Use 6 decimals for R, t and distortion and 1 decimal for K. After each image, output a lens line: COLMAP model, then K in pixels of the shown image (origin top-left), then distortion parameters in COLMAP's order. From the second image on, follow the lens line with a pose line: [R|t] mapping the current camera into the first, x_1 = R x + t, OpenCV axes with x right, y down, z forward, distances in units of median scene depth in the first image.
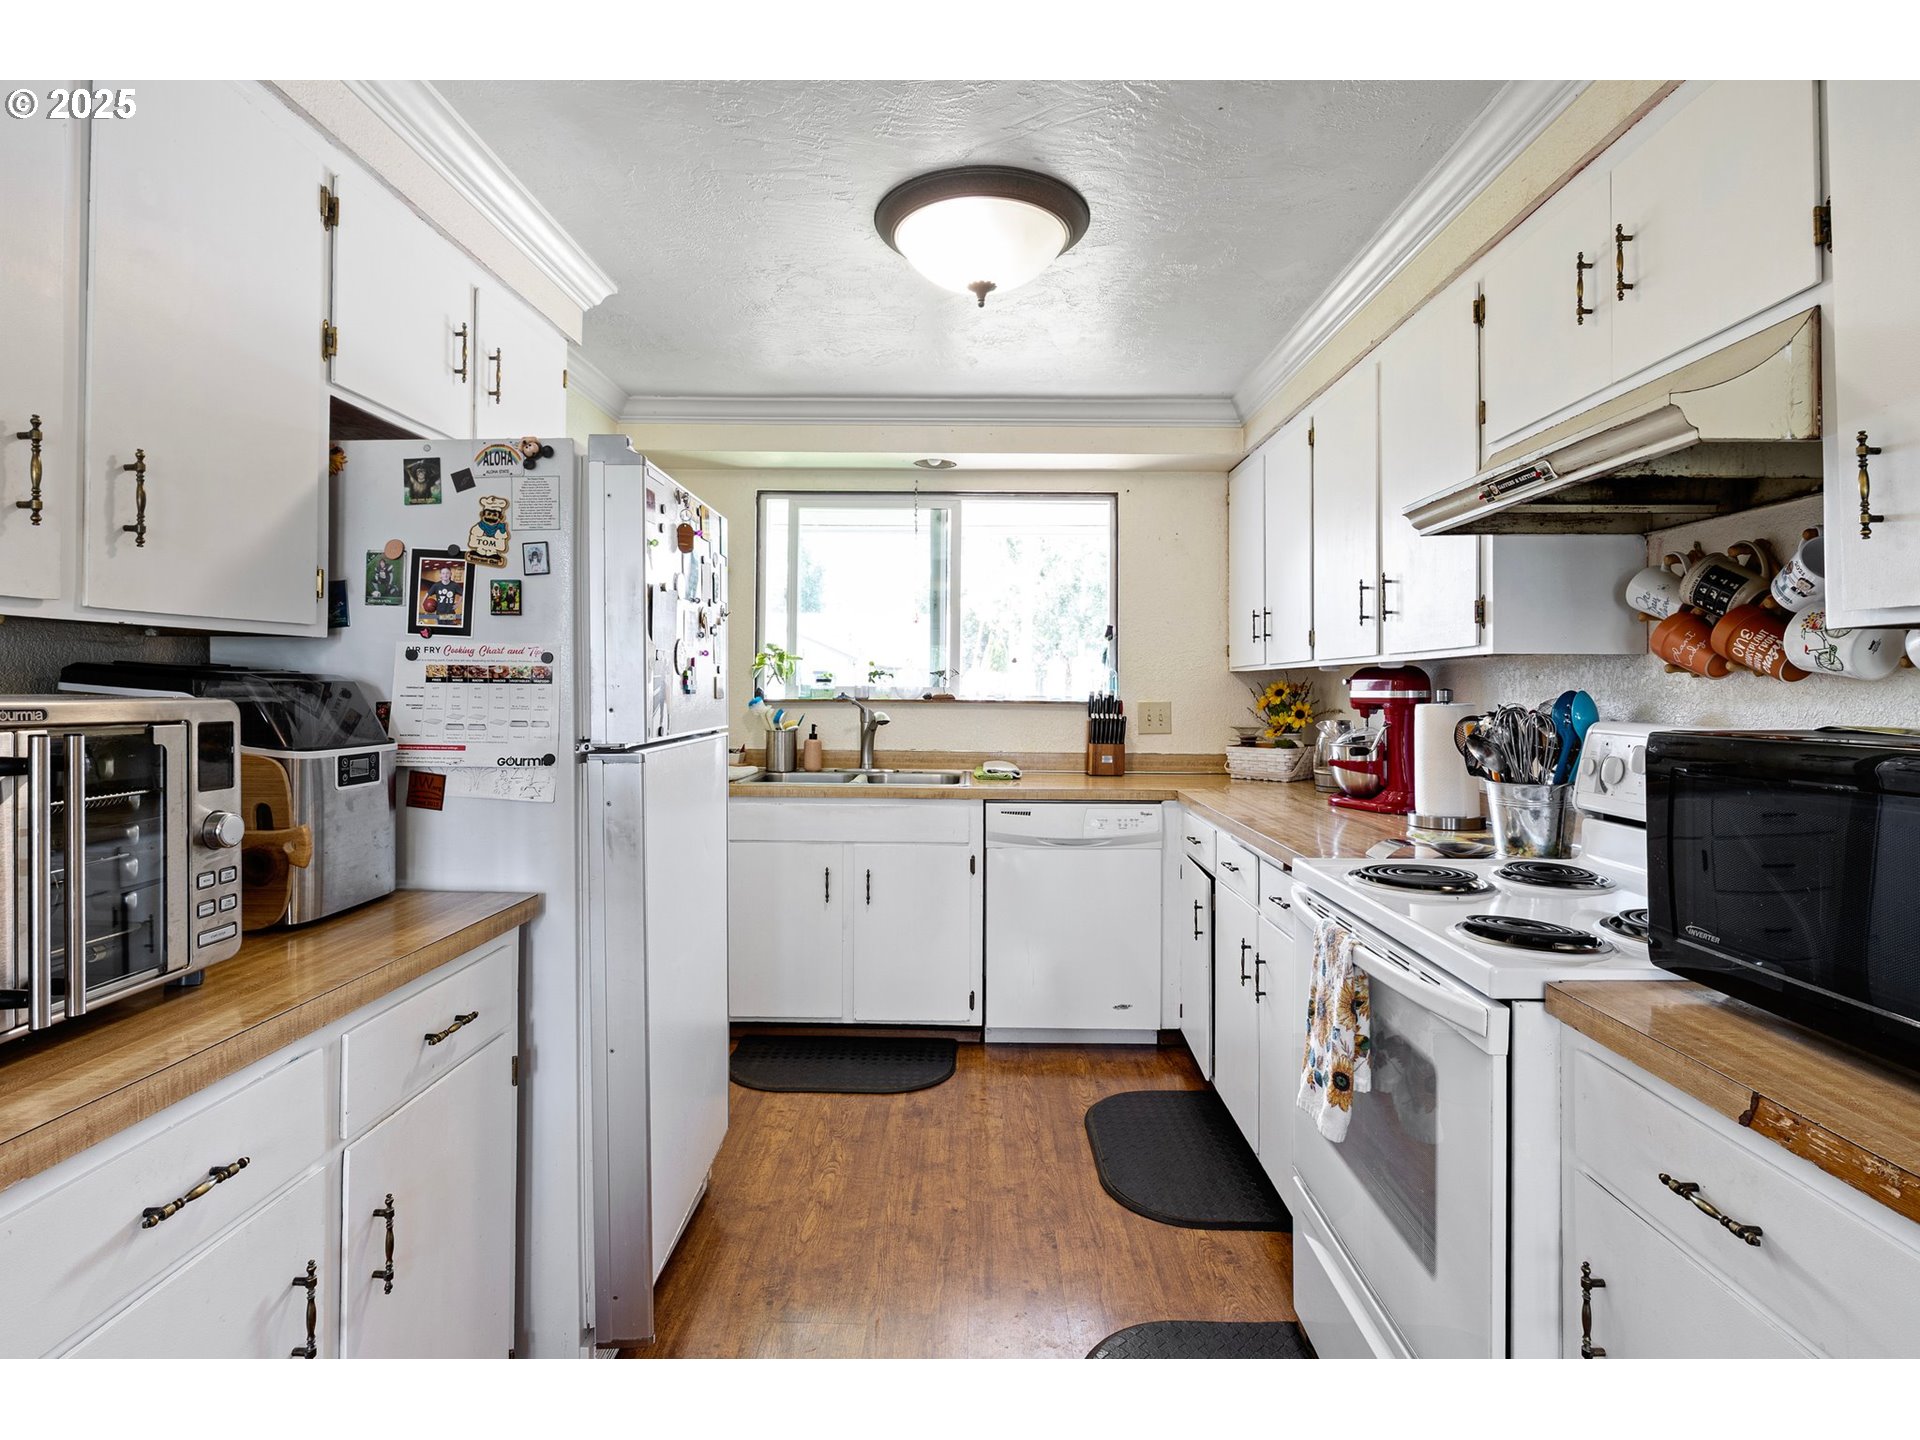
lens RADIAL K [[970.7, 0, 955.7], [0, 970.7, 677.1], [0, 0, 1]] dist [-0.004976, -0.000308]
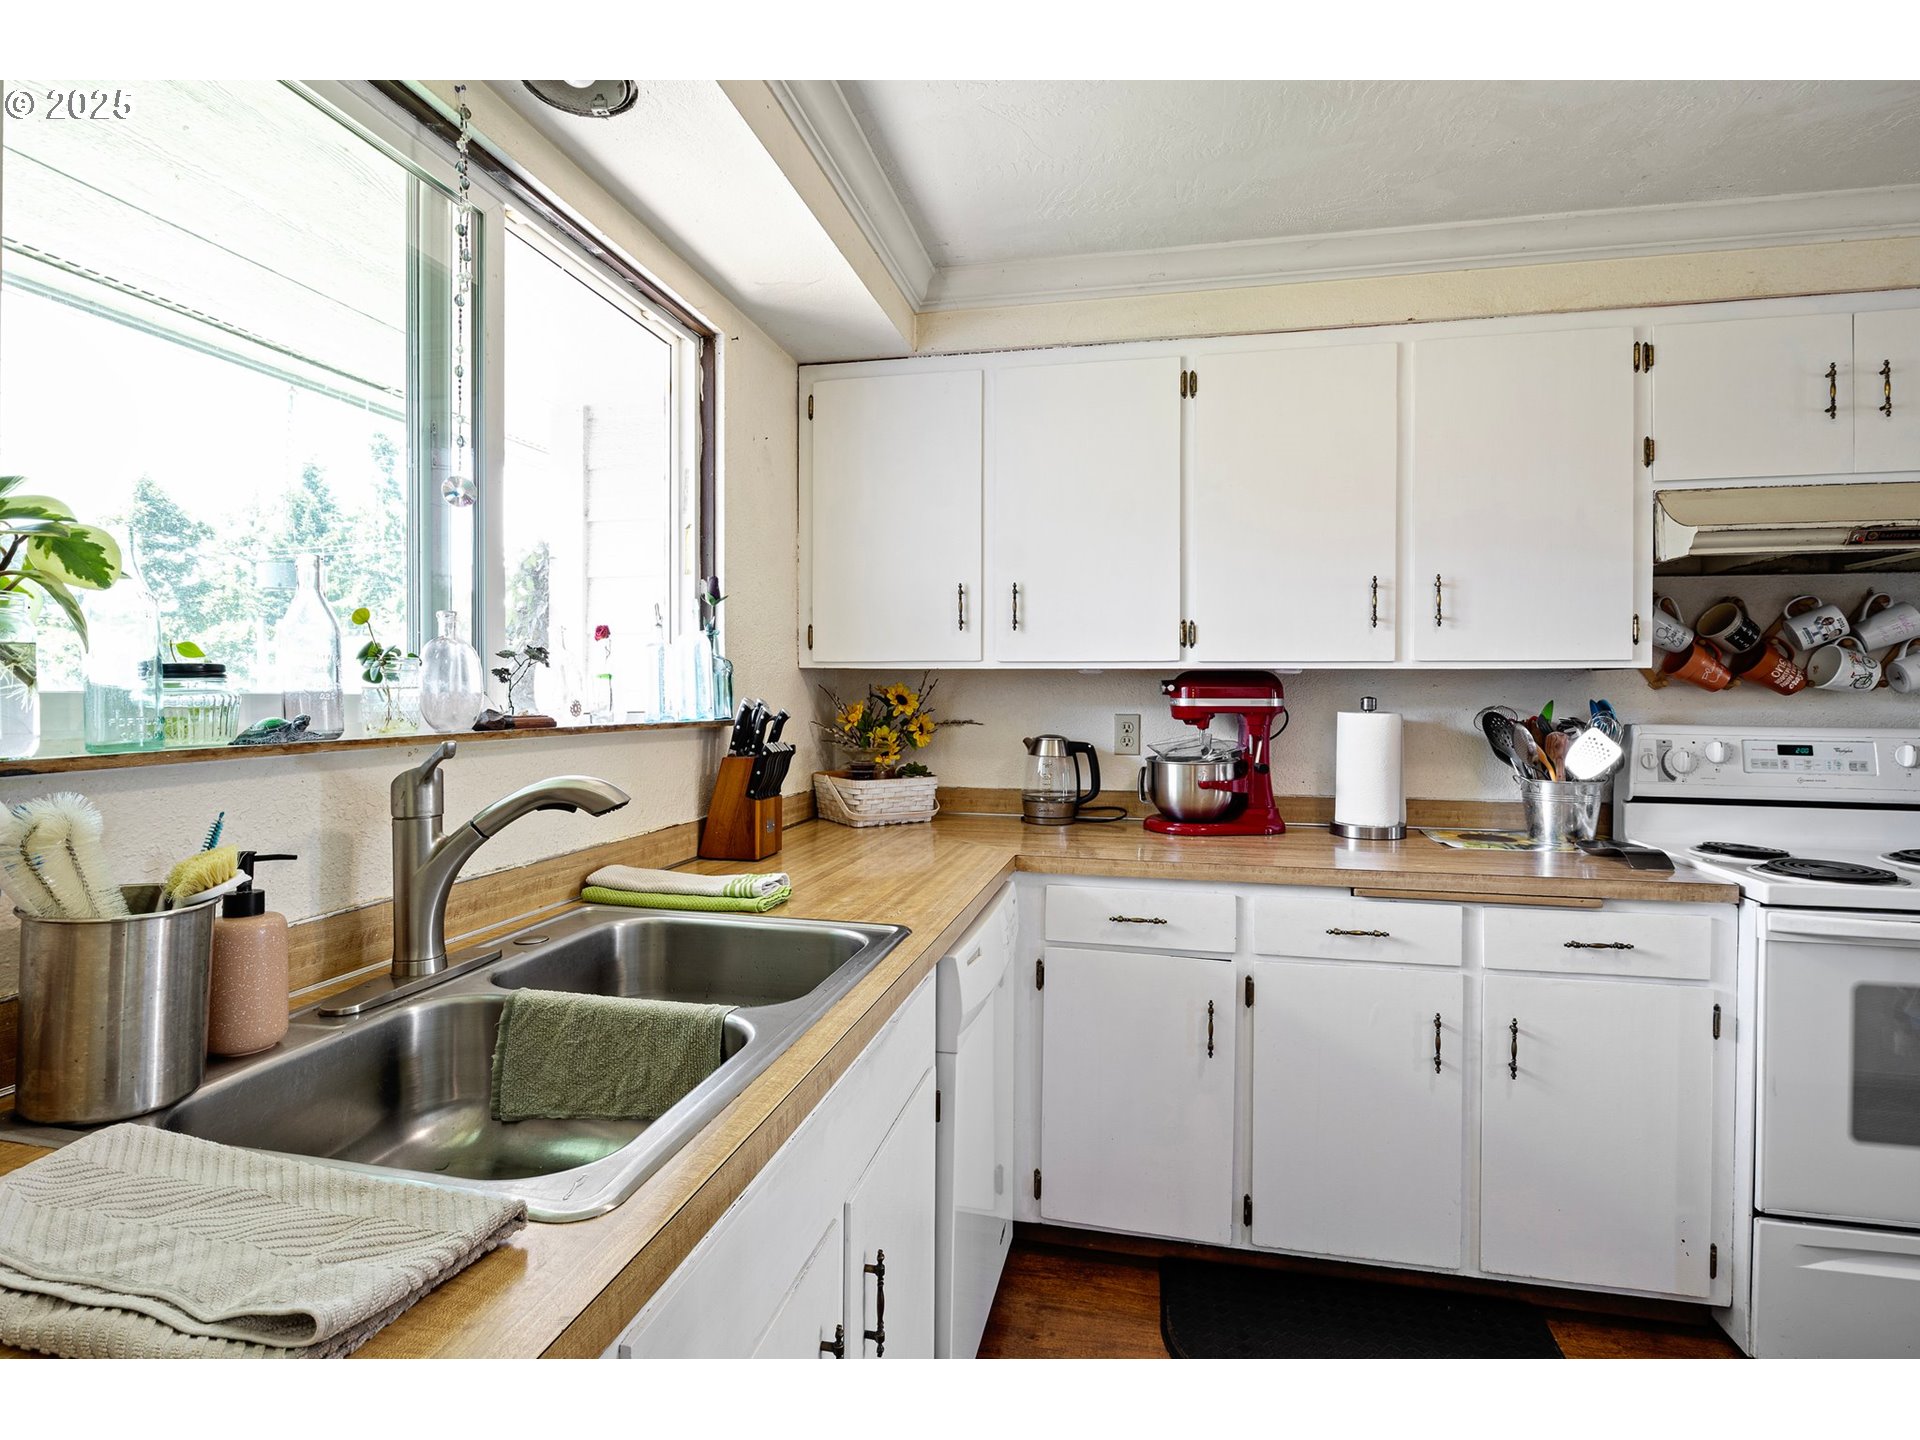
lens RADIAL K [[967.7, 0, 958.0], [0, 967.7, 691.8], [0, 0, 1]] dist [-0.008568, -0.000643]
pose [[0.193105, -0.004965, 0.981166, -0.593236], [-0.016291, 0.999833, 0.008266, 0.006256], [-0.981043, -0.017580, 0.192991, 1.334243]]
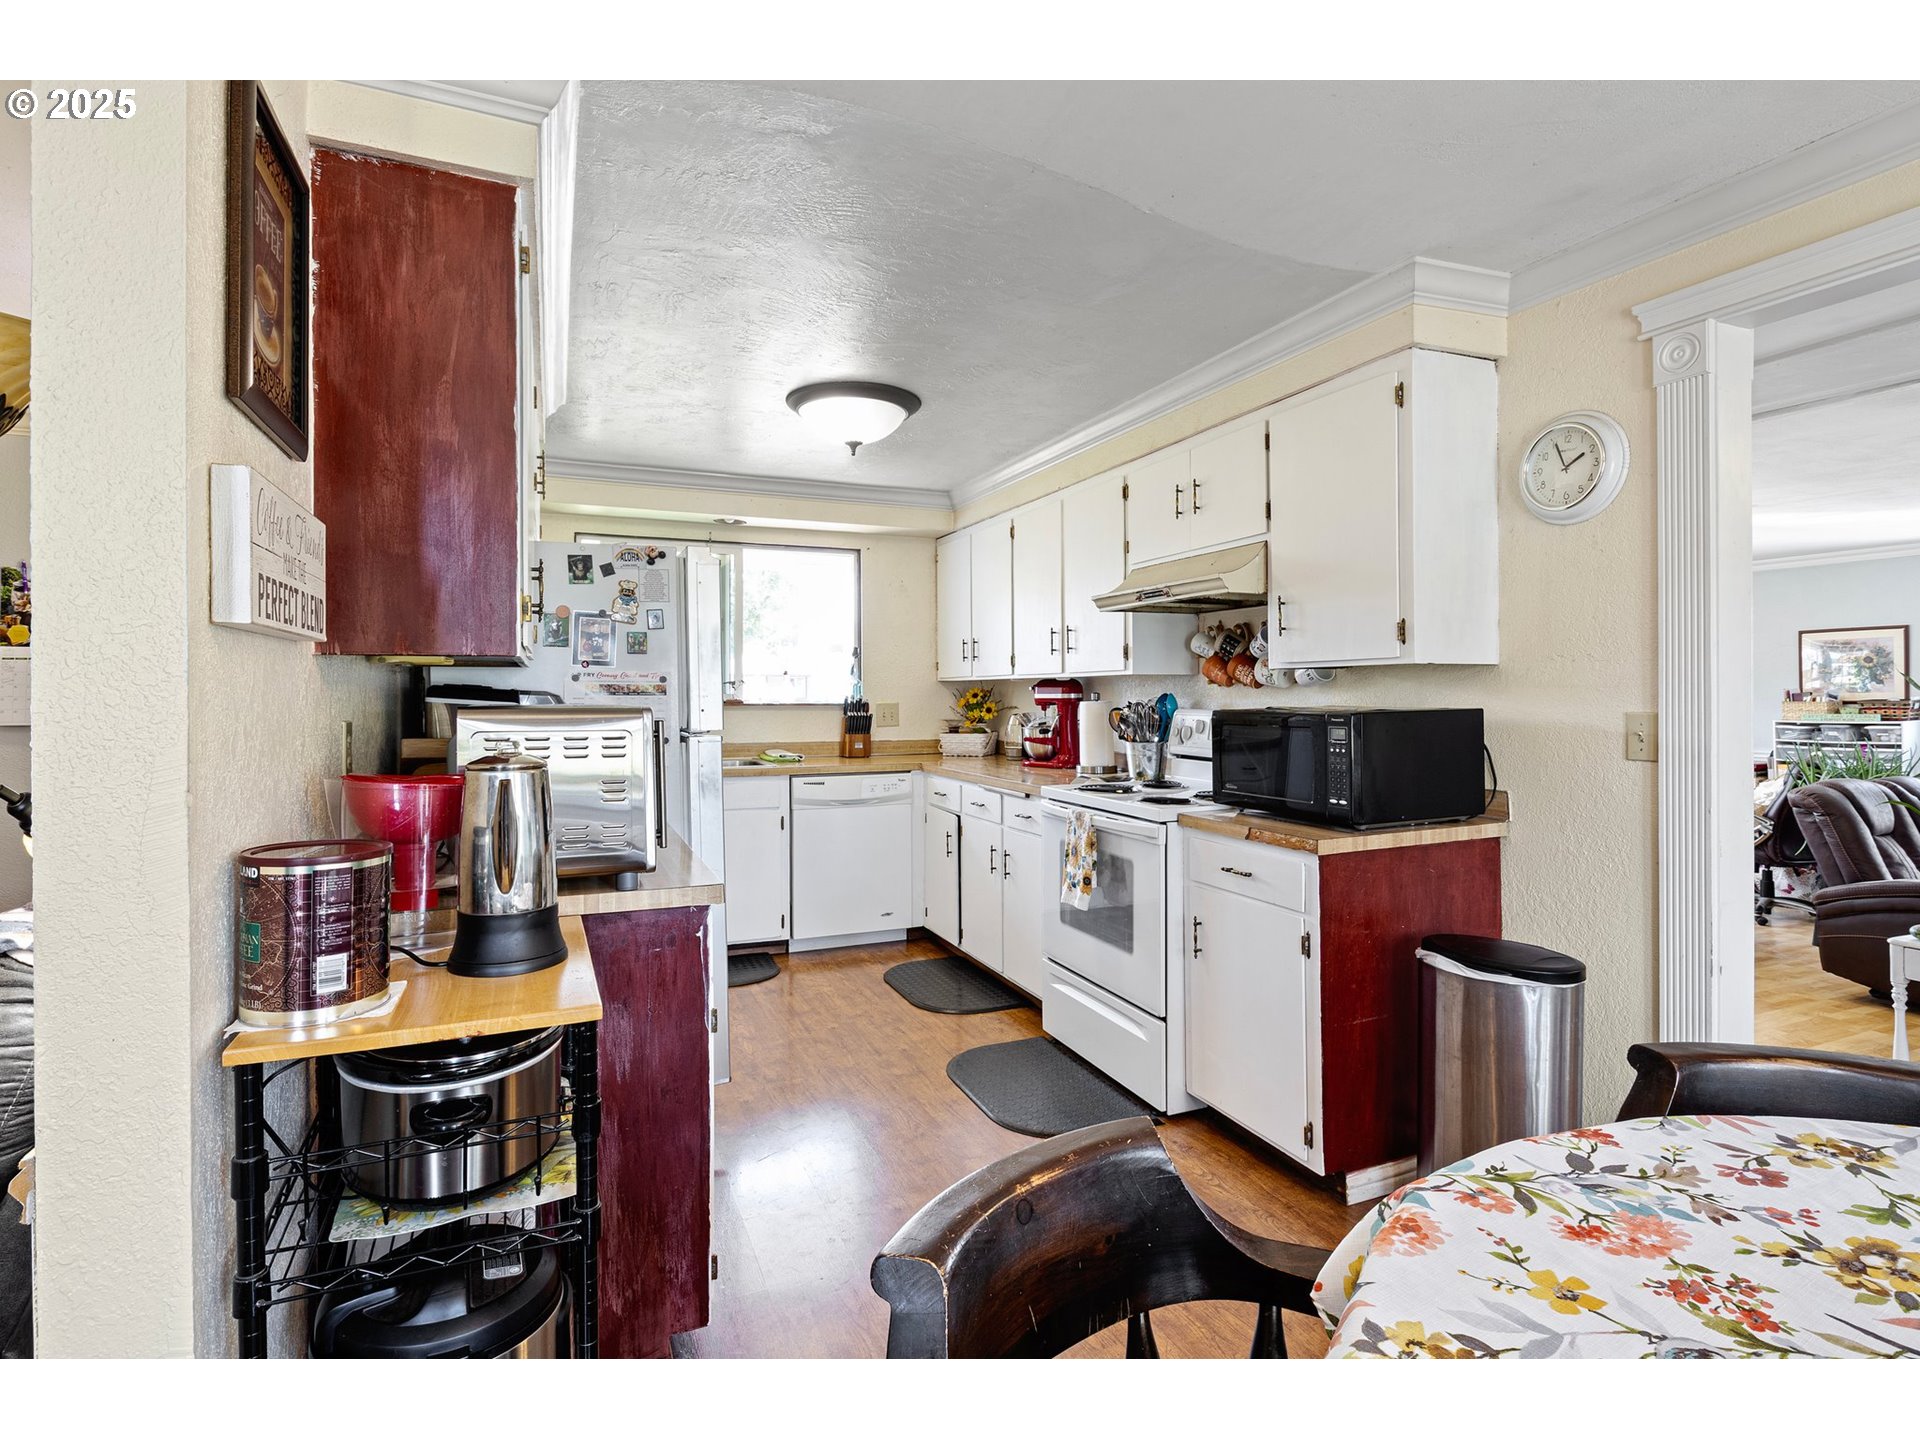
lens RADIAL K [[967.7, 0, 958.0], [0, 967.7, 691.8], [0, 0, 1]] dist [-0.008568, -0.000643]
pose [[0.913778, -0.008750, 0.406120, -0.454070], [0.003921, 0.999911, 0.012721, -0.012925], [-0.406195, -0.010032, 0.913731, -0.512461]]
